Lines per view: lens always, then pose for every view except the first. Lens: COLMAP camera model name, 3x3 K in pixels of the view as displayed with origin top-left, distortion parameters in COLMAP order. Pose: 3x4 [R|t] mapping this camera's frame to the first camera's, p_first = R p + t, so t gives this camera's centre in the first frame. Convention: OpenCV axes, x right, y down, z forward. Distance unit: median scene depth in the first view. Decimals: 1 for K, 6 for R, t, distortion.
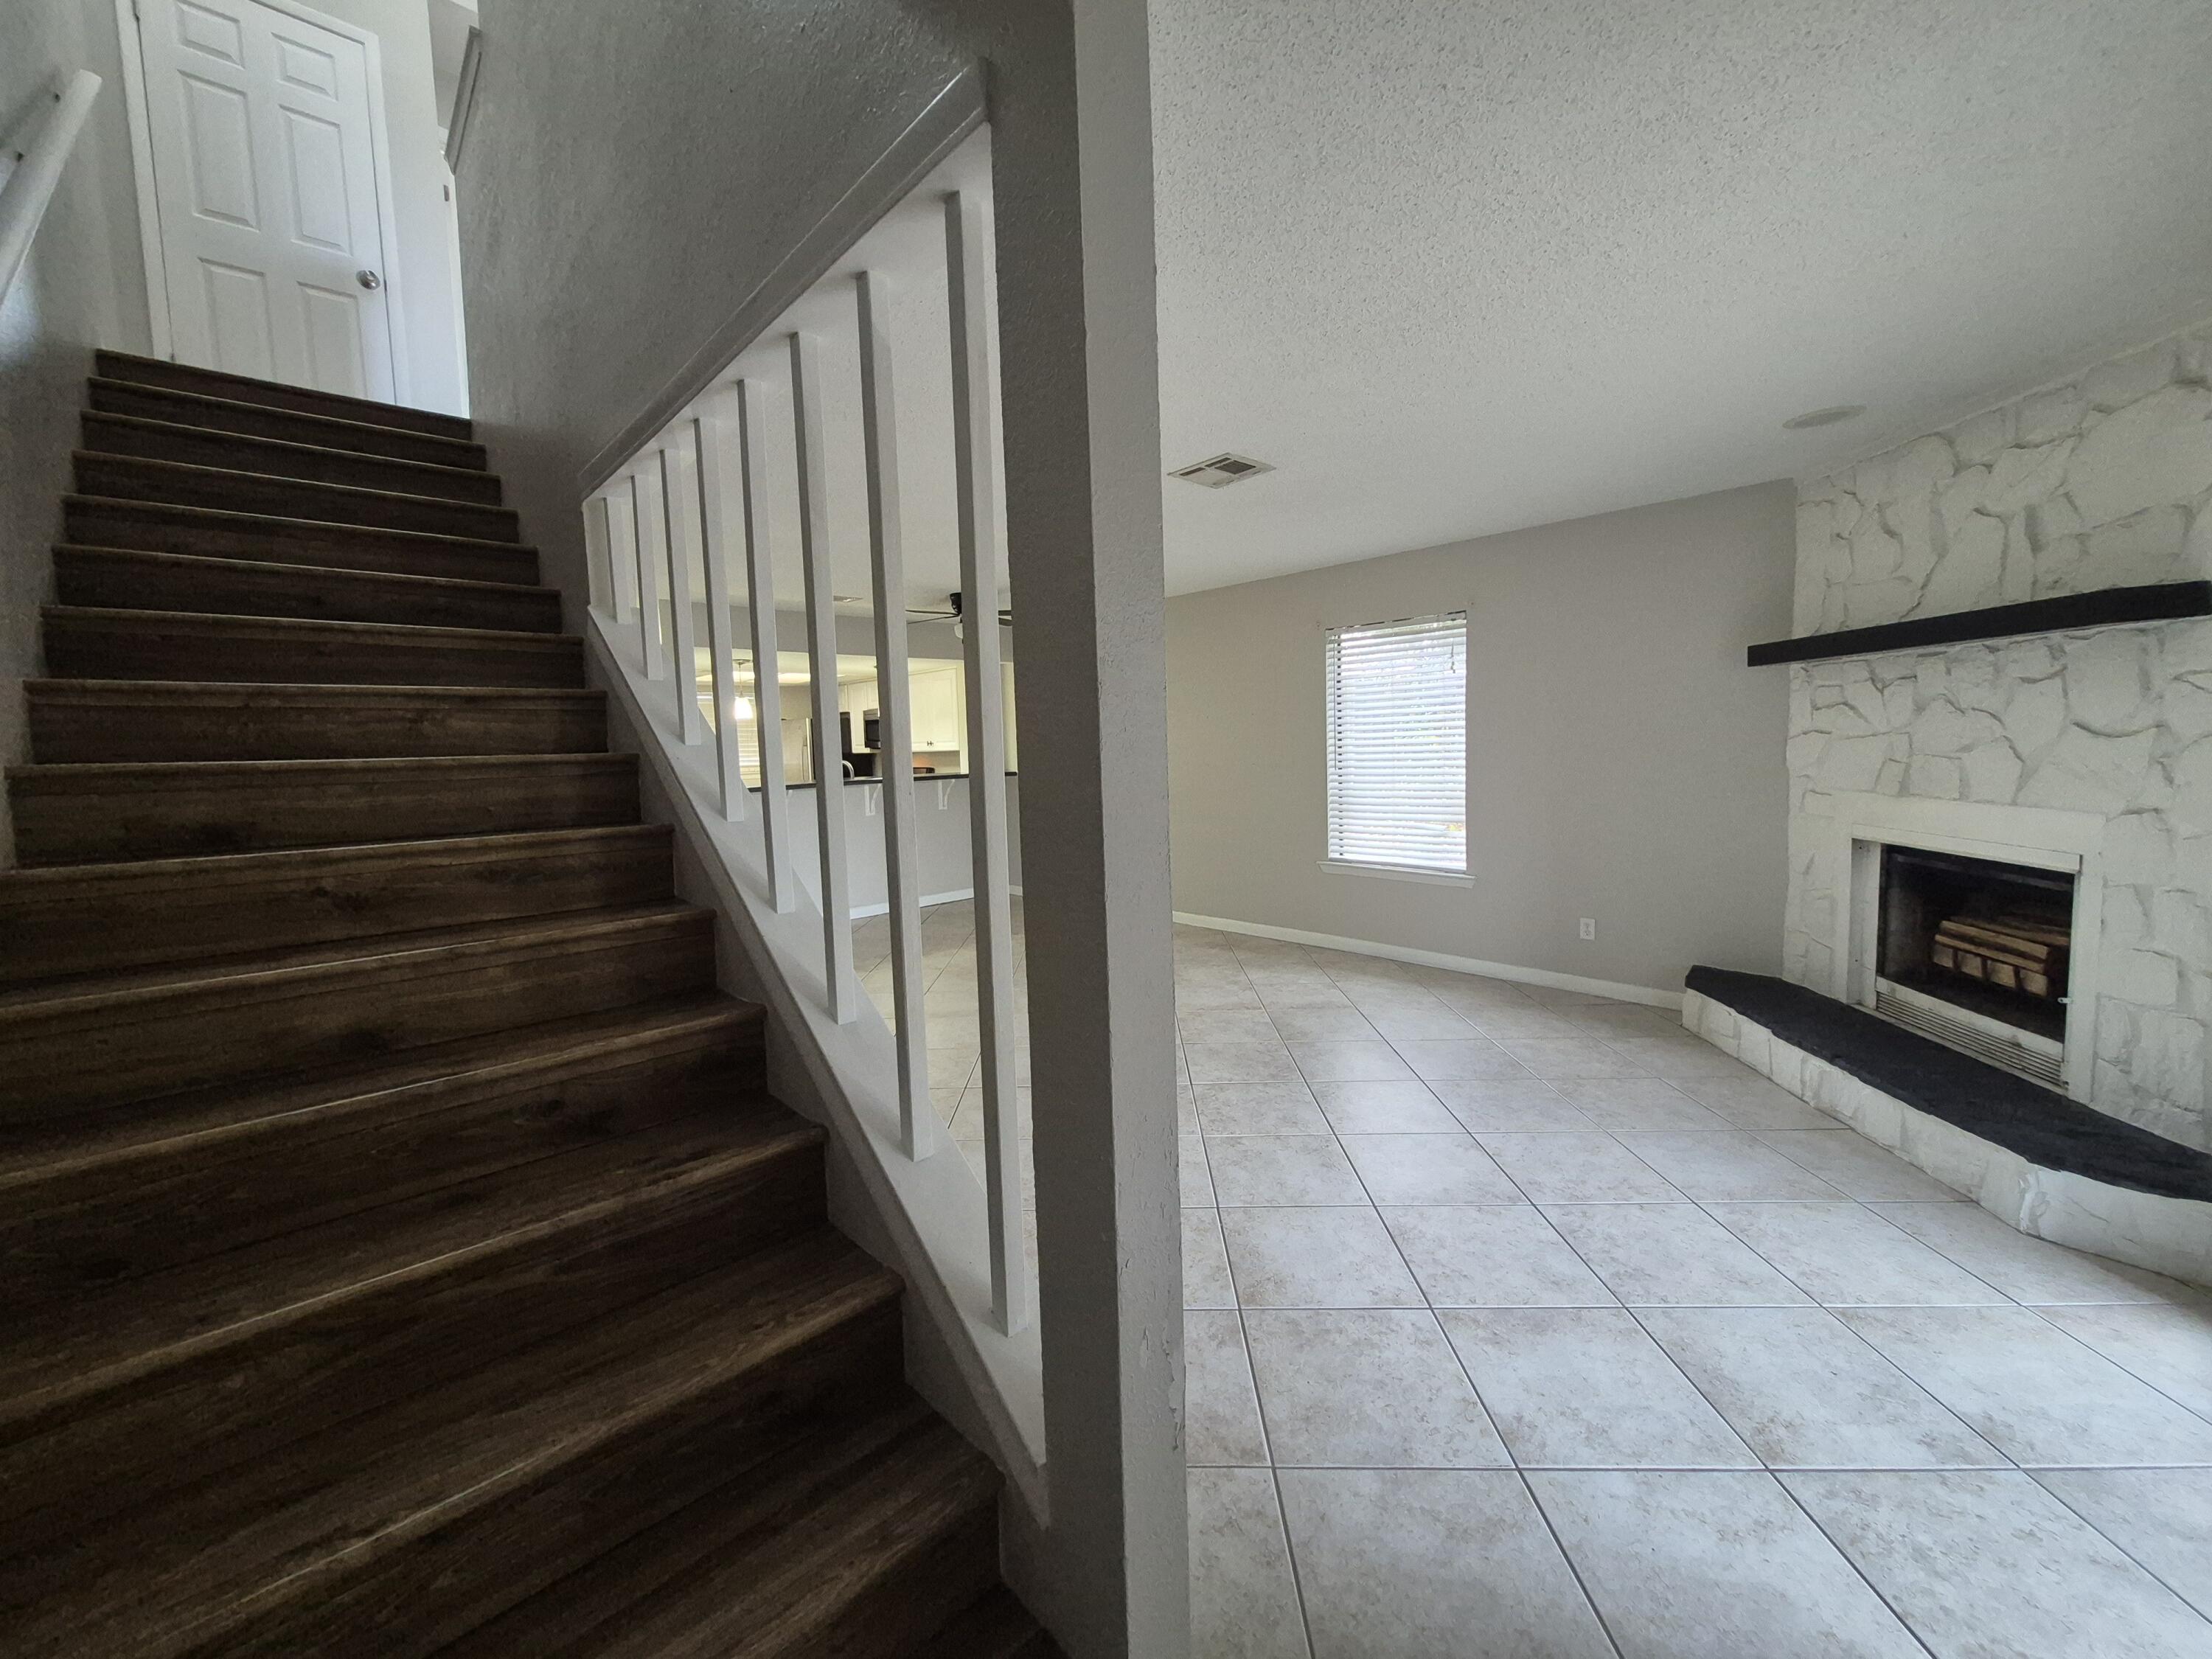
lens RADIAL K [[862.4, 0, 1083.4], [0, 862.4, 812.4], [0, 0, 1]] dist [-0.001162, -0.000438]
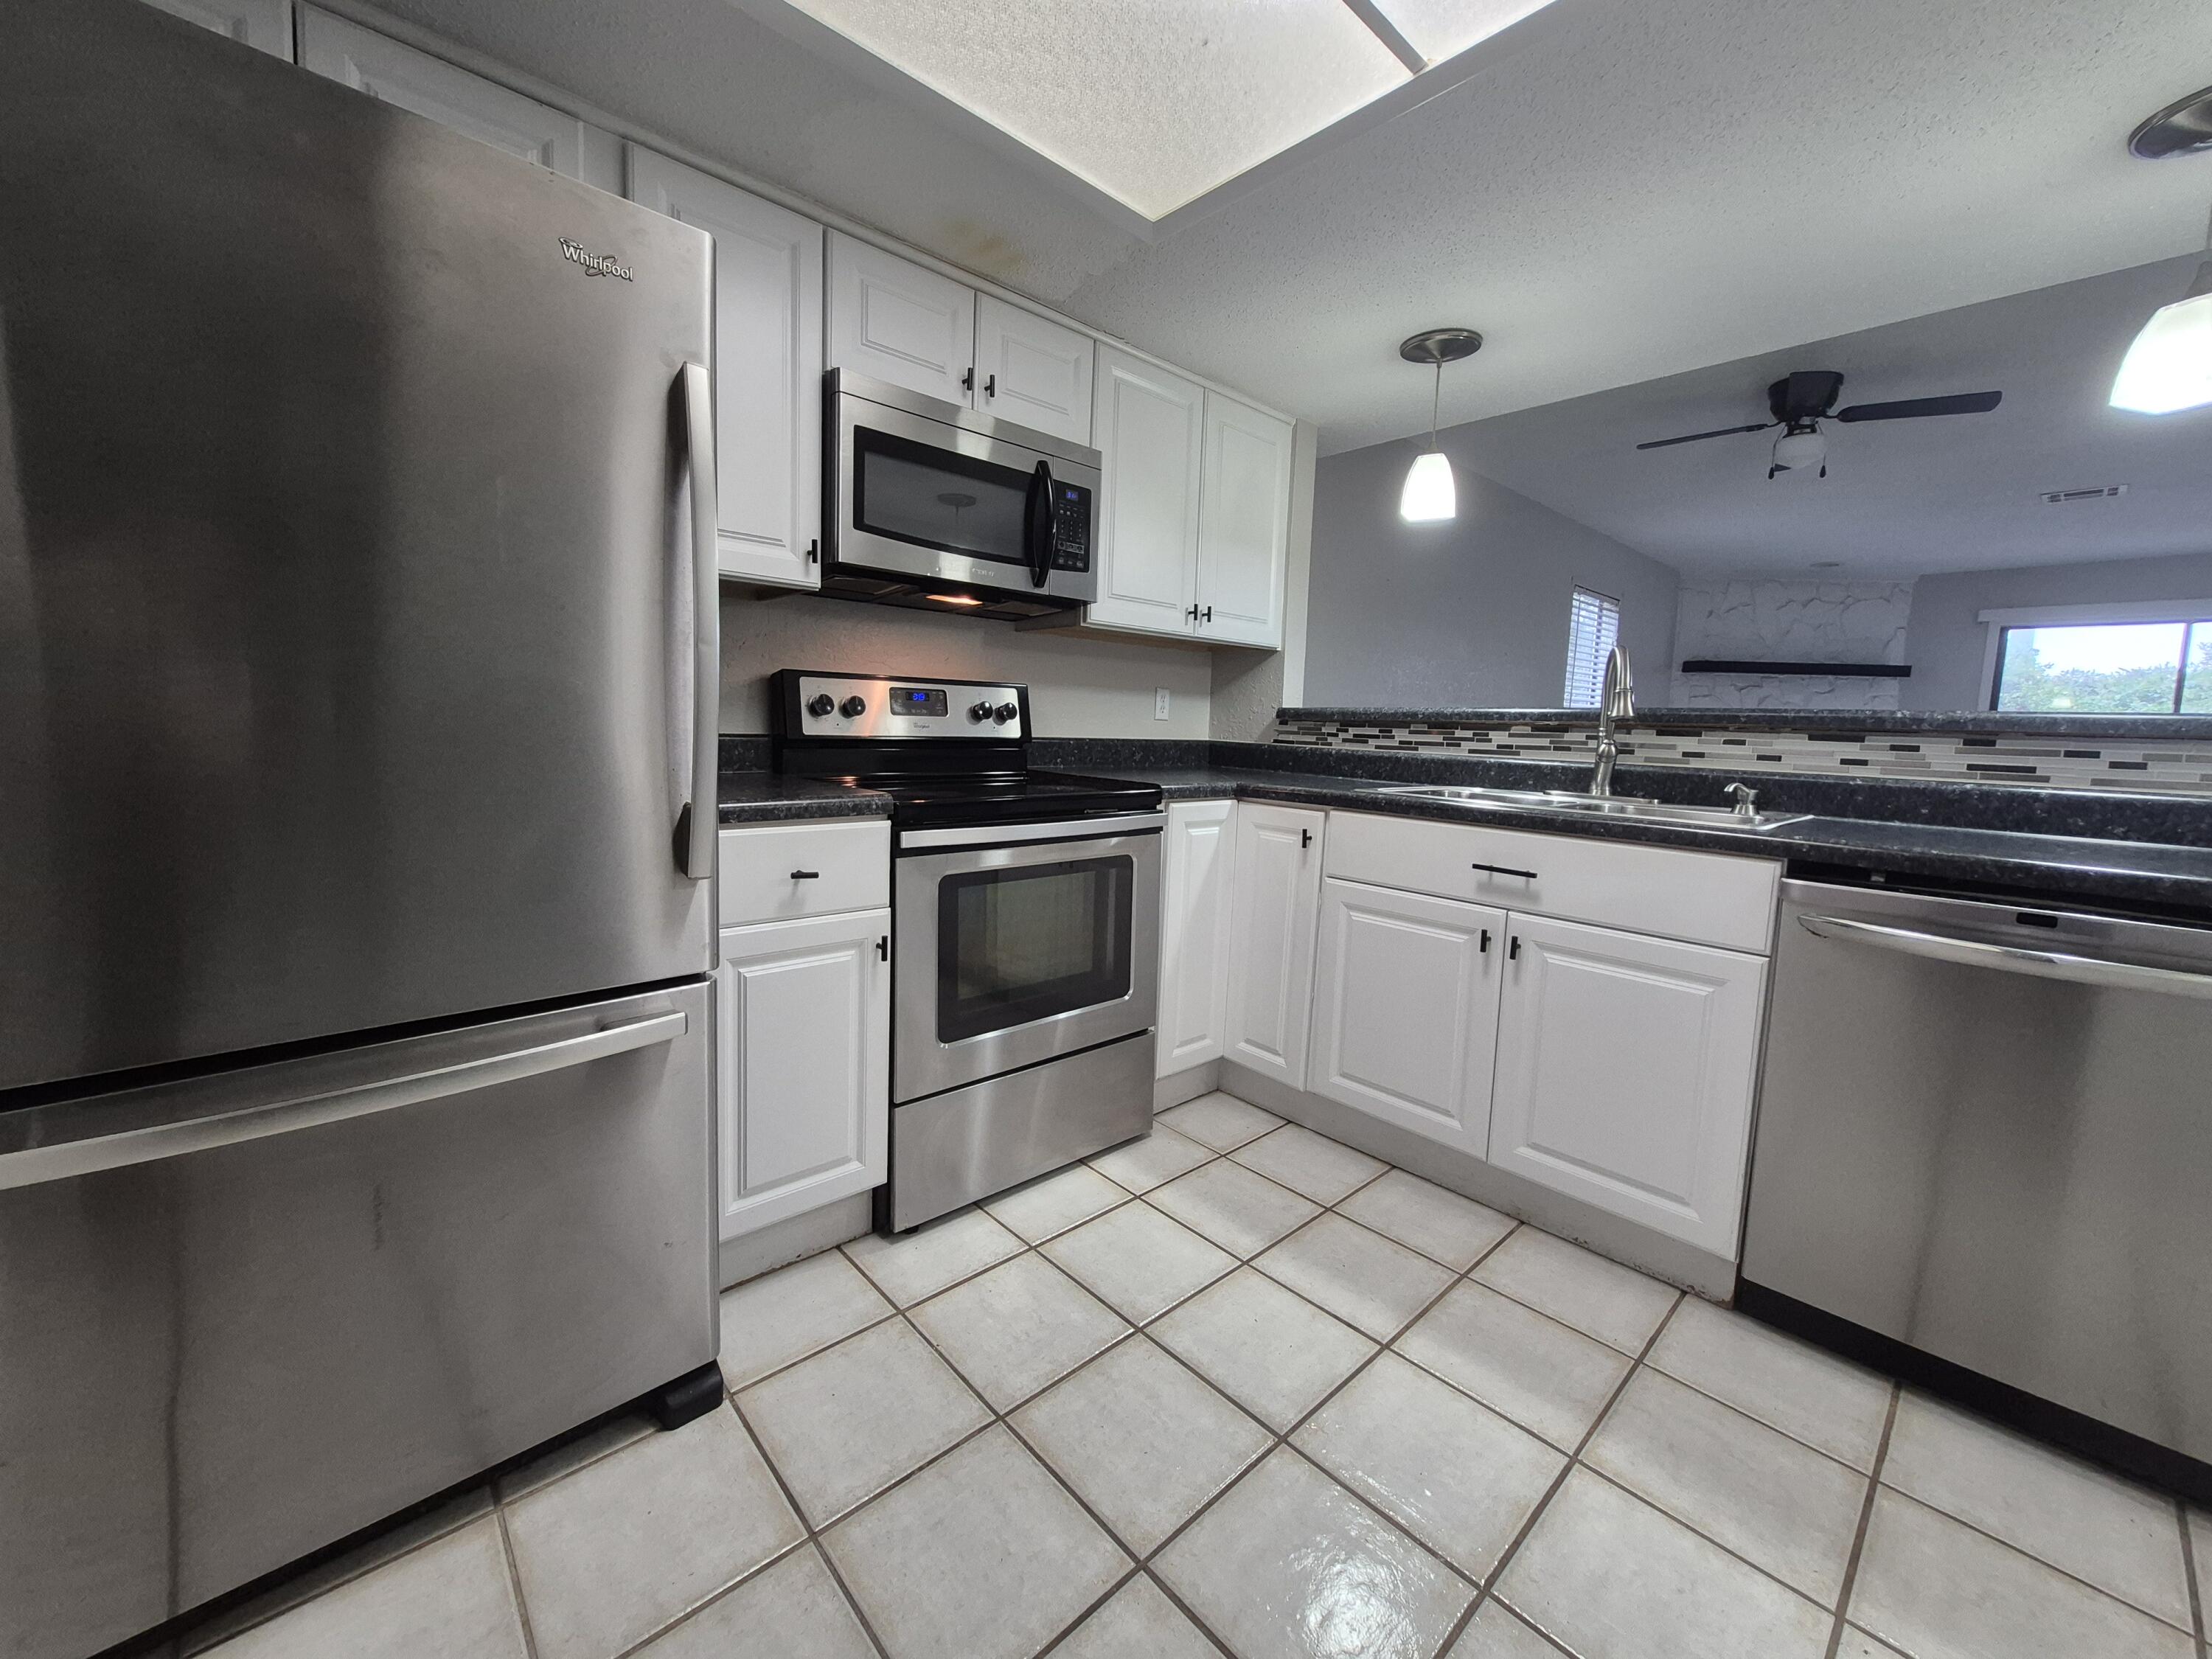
lens RADIAL K [[862.4, 0, 1083.4], [0, 862.4, 812.4], [0, 0, 1]] dist [-0.001162, -0.000438]
pose [[0.015954, -0.075317, 0.997032, -1.143744], [0.048385, 0.996049, 0.074468, -0.068940], [-0.998701, 0.047054, 0.019535, 2.327807]]
